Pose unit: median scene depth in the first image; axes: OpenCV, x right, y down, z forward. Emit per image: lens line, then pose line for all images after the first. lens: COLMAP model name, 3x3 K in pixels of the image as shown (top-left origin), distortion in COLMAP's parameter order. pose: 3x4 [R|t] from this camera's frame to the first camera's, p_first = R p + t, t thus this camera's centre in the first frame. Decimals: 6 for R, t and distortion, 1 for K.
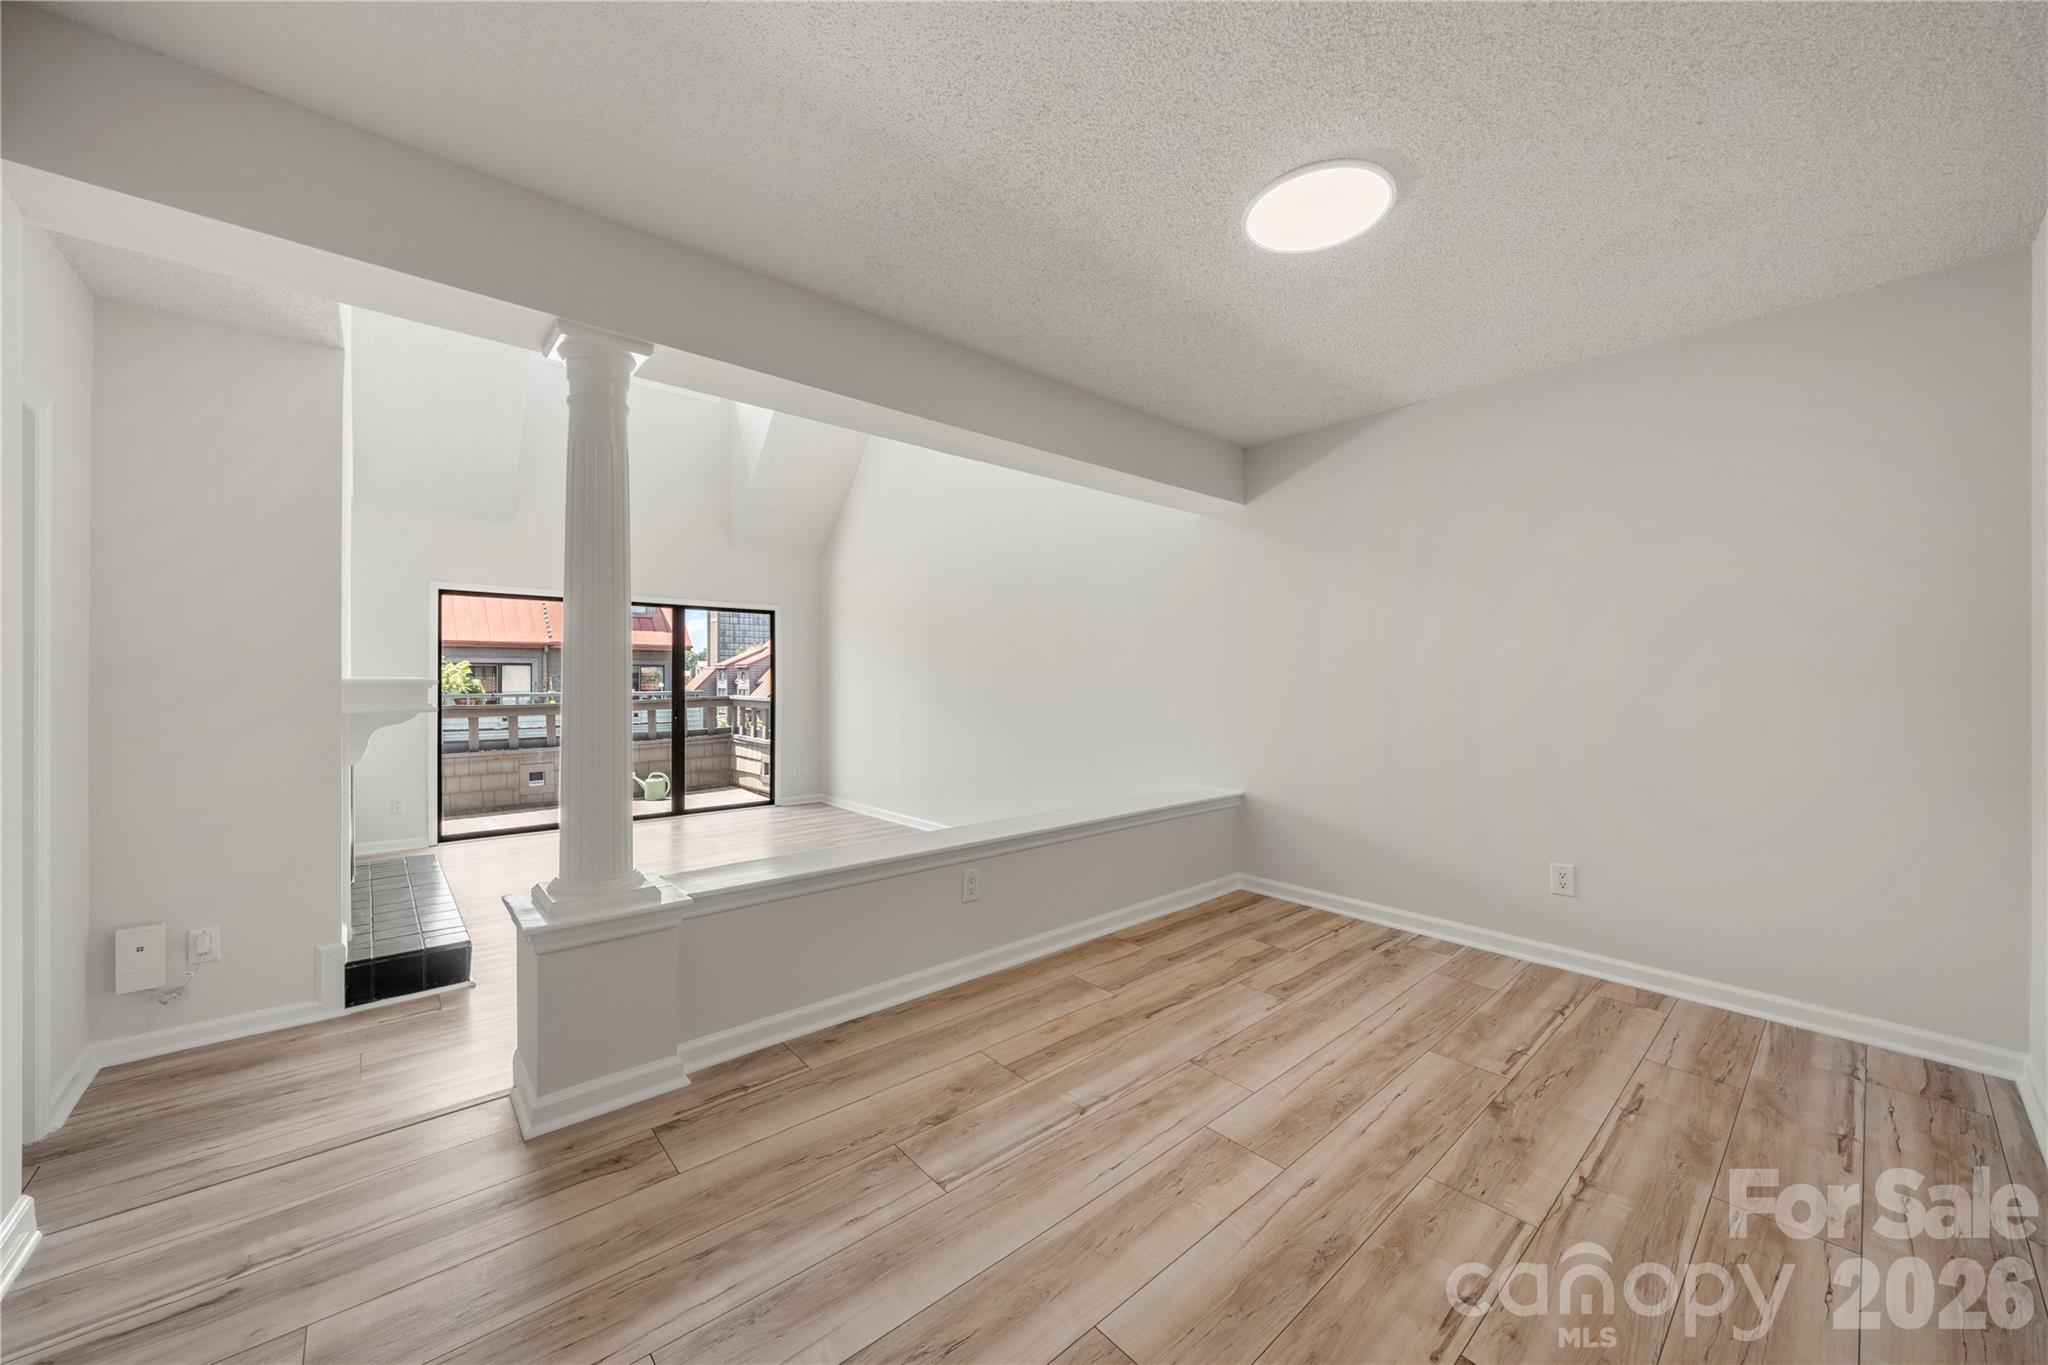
lens RADIAL K [[741.5, 0, 1020.8], [0, 741.5, 678.1], [0, 0, 1]] dist [-0.000716, -0.000041]
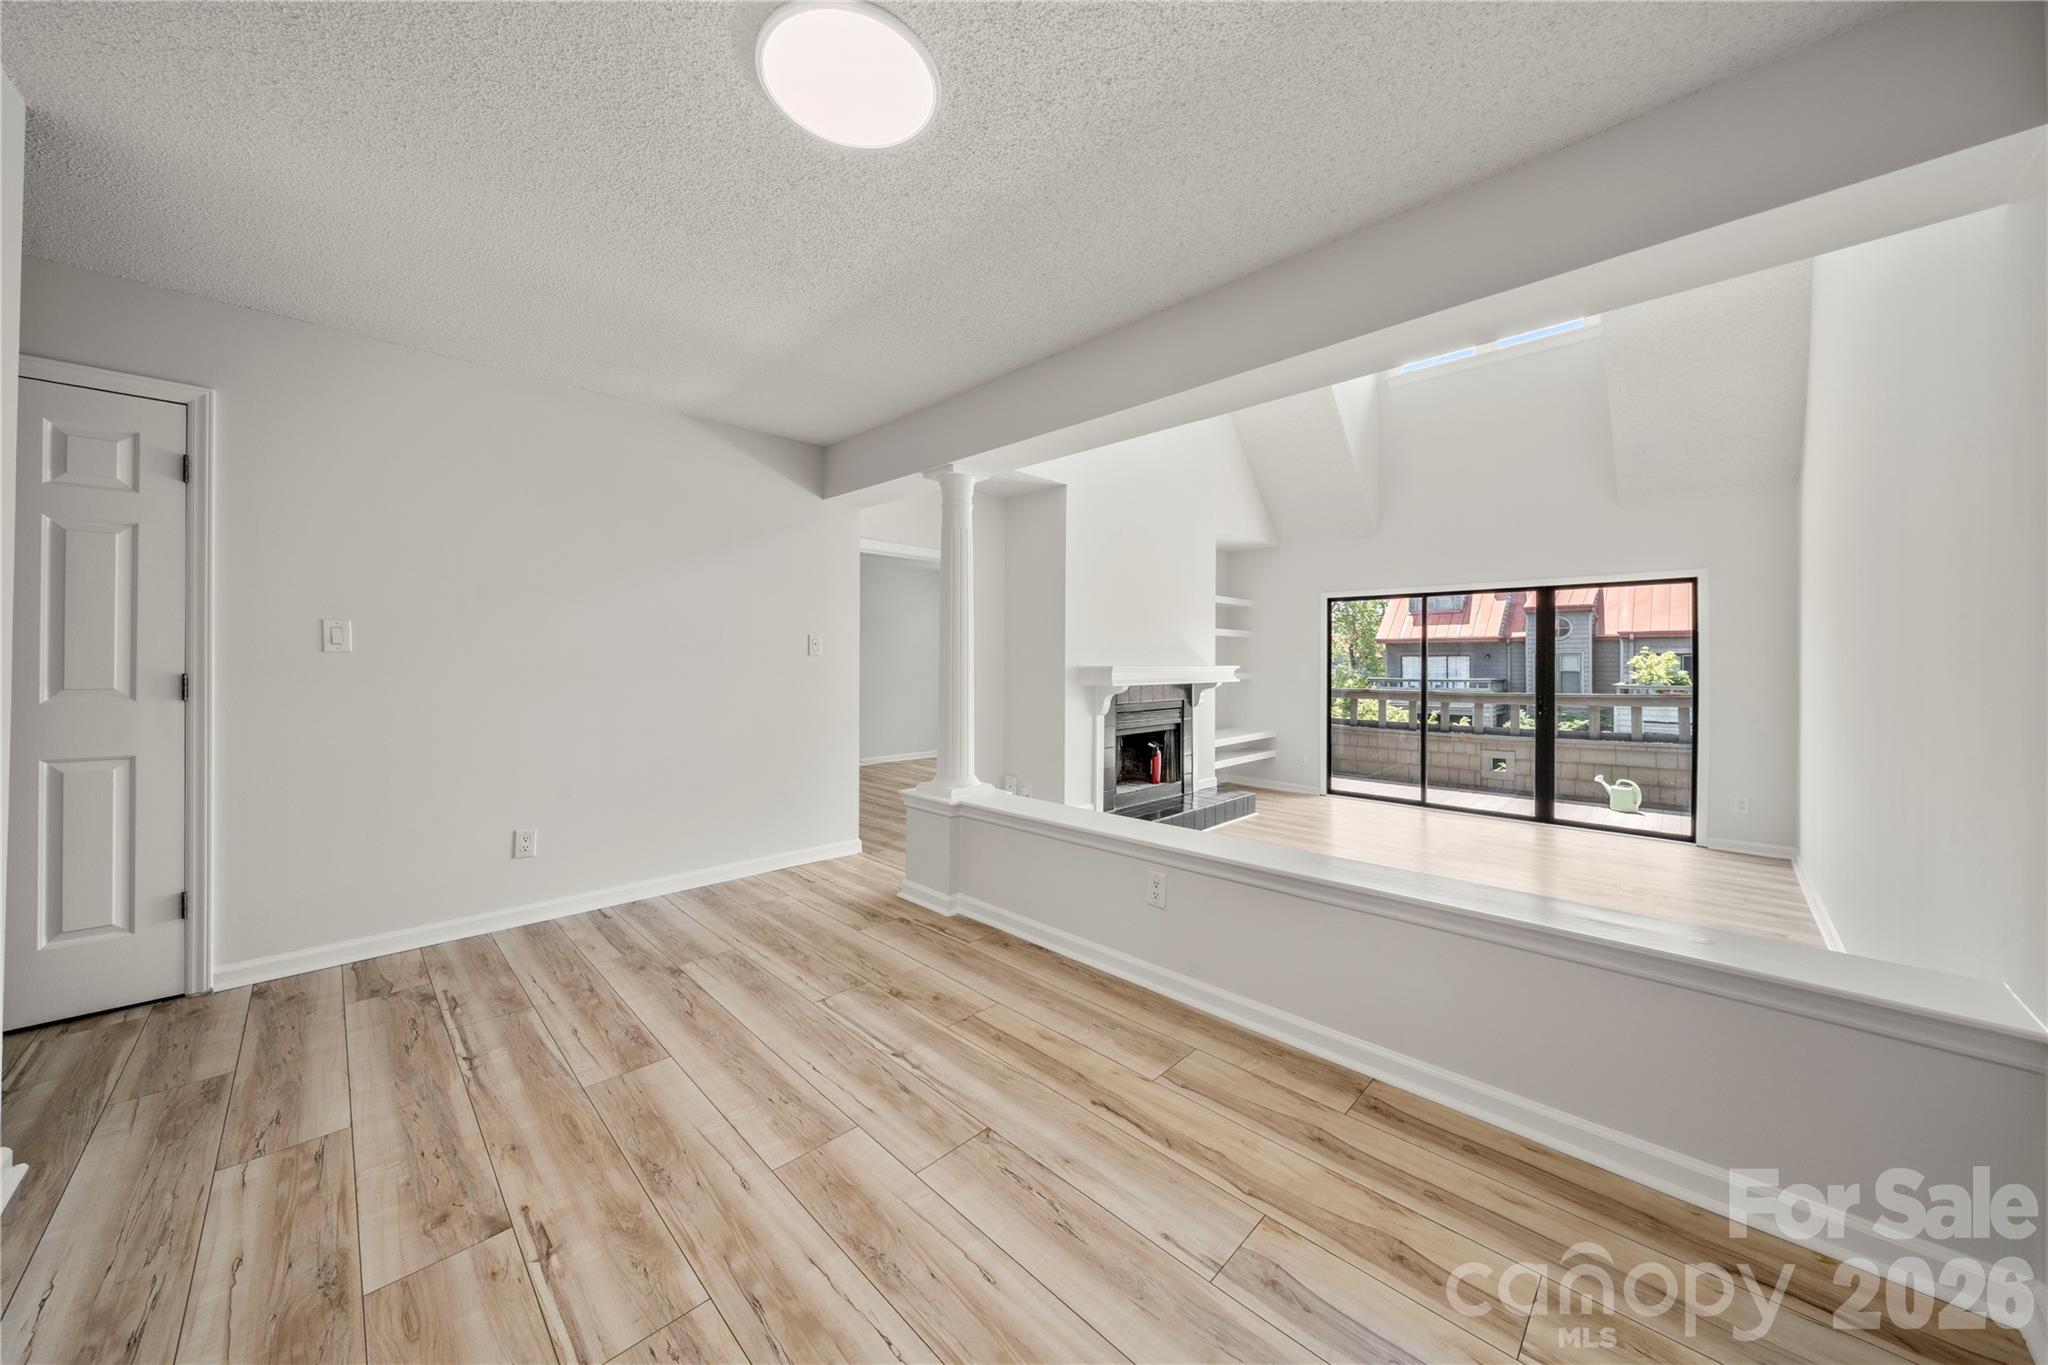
lens RADIAL K [[702.2, 0, 1029.7], [0, 702.2, 658.5], [0, 0, 1]] dist [-0.003207, 0.000067]
pose [[0.078737, -0.007649, -0.996866, 0.330428], [-0.007896, 0.999934, -0.008296, 0.000109], [0.996864, 0.008524, 0.078672, 0.319983]]
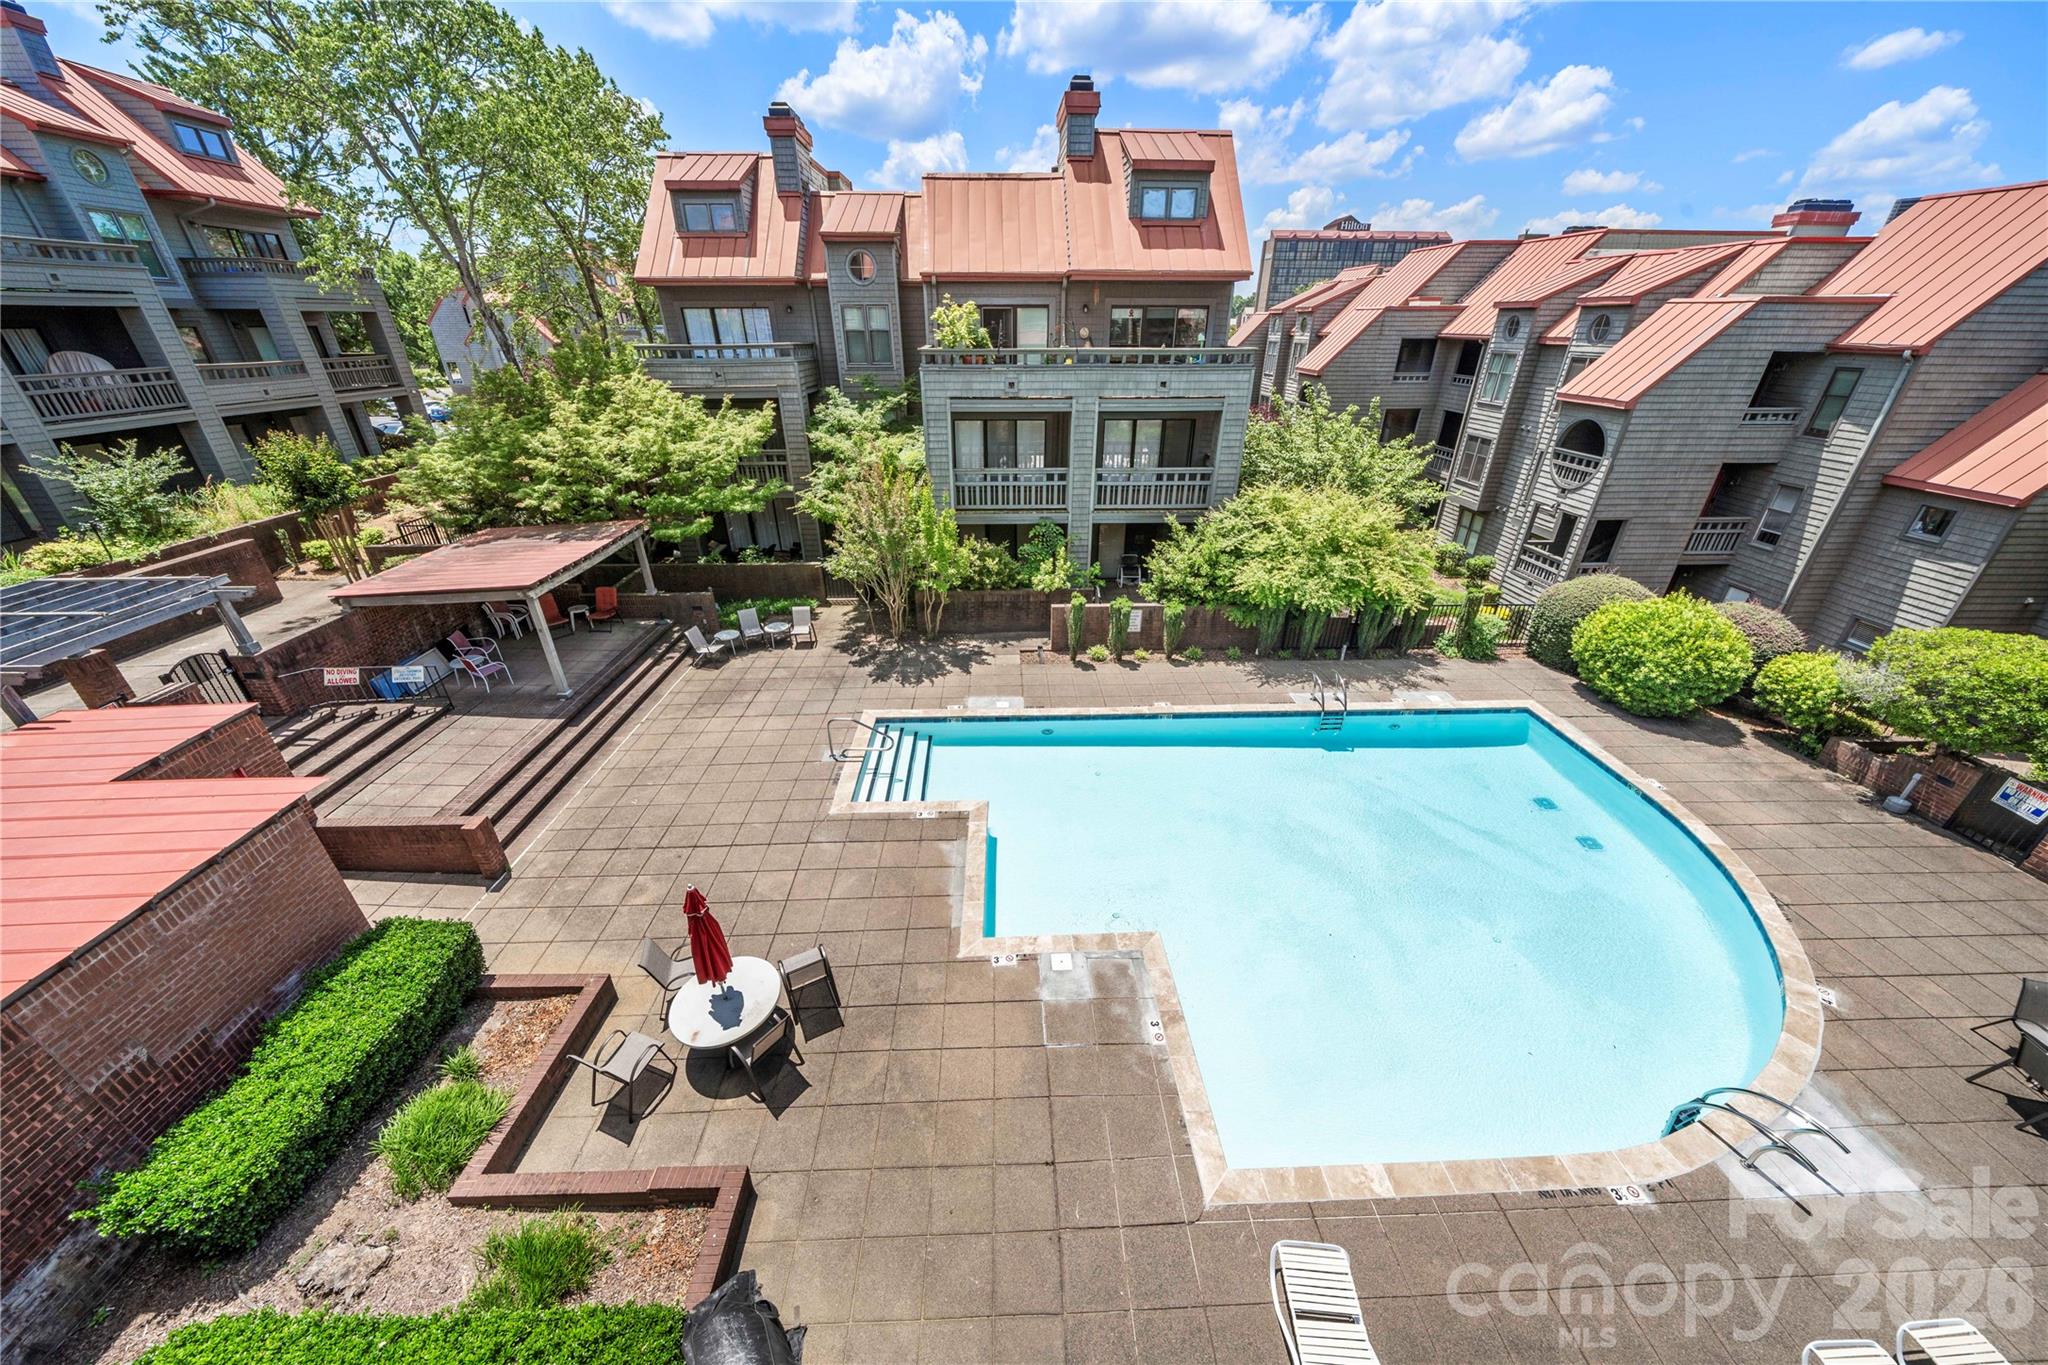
lens RADIAL K [[689.7, 0, 1019.9], [0, 689.7, 684.9], [0, 0, 1]] dist [-0.004756, -0.000087]
pose [[0.771578, 0.294678, -0.563766, -0.638272], [-0.001441, 0.887045, 0.461682, 0.000180], [0.636133, -0.355411, 0.684849, 1.359840]]
